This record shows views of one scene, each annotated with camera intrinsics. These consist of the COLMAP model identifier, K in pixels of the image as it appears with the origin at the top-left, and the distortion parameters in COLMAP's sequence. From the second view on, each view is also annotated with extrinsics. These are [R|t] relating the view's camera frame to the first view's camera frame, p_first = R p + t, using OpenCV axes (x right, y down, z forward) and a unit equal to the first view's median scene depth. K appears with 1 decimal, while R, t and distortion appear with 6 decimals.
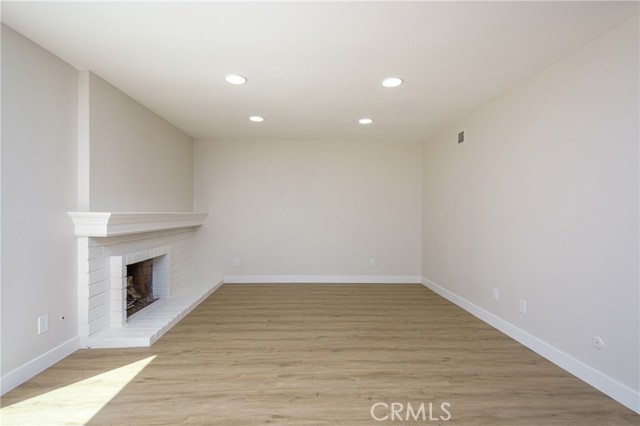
lens RADIAL K [[311.9, 0, 315.8], [0, 311.9, 218.7], [0, 0, 1]] dist [0.007423, -0.002558]
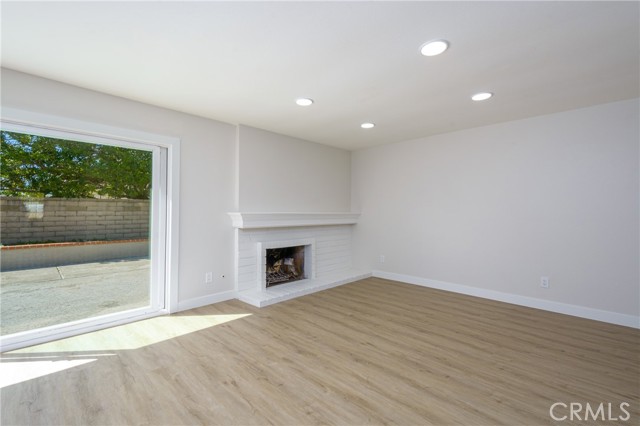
lens RADIAL K [[283.5, 0, 316.0], [0, 283.5, 207.4], [0, 0, 1]] dist [0.010000, -0.000860]
pose [[0.682173, -0.014786, -0.731042, 0.579428], [-0.011971, 0.999436, -0.031385, -0.006128], [0.731093, 0.030161, 0.681611, 0.300073]]
